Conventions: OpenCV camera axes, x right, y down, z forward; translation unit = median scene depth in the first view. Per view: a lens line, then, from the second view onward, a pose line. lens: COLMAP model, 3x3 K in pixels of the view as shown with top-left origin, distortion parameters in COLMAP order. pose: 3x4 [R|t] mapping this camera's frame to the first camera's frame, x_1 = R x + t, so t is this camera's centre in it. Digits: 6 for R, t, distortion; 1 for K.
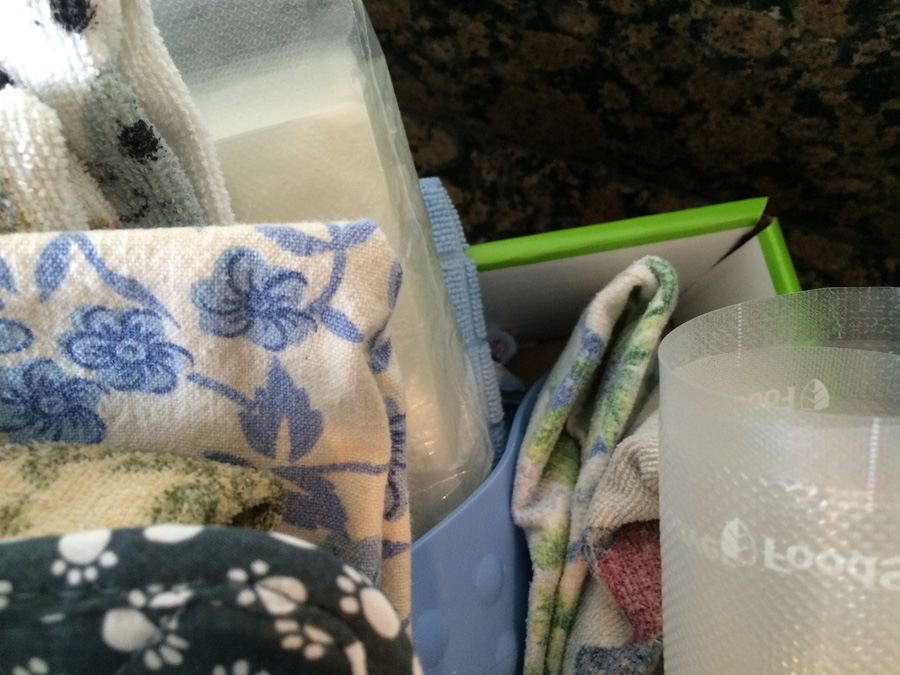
lens RADIAL K [[771.8, 0, 444.0], [0, 771.8, 339.1], [0, 0, 1]] dist [0.061495, -0.124086]
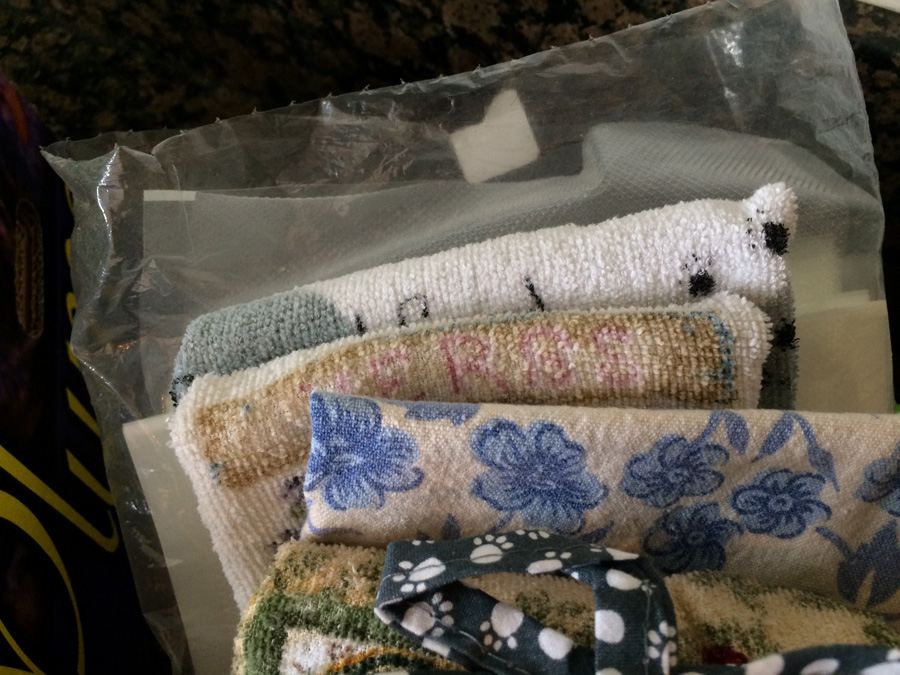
lens RADIAL K [[771.8, 0, 451.9], [0, 771.8, 338.1], [0, 0, 1]] dist [0.061495, -0.124086]
pose [[0.989449, 0.094997, -0.109394, -0.852299], [-0.108225, 0.986597, -0.122123, -0.038188], [0.096327, 0.132674, 0.986468, -0.317863]]
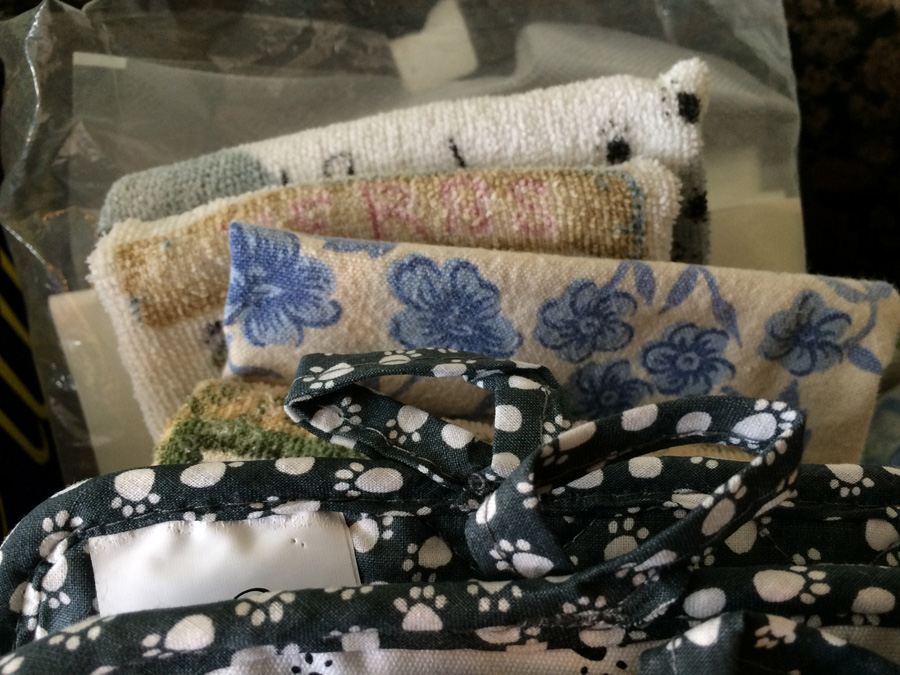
lens RADIAL K [[771.8, 0, 450.2], [0, 771.8, 341.4], [0, 0, 1]] dist [0.061495, -0.124086]
pose [[0.991824, 0.112858, -0.059560, -0.760936], [-0.119620, 0.984803, -0.125916, 0.201341], [0.044444, 0.132011, 0.990251, -0.314571]]
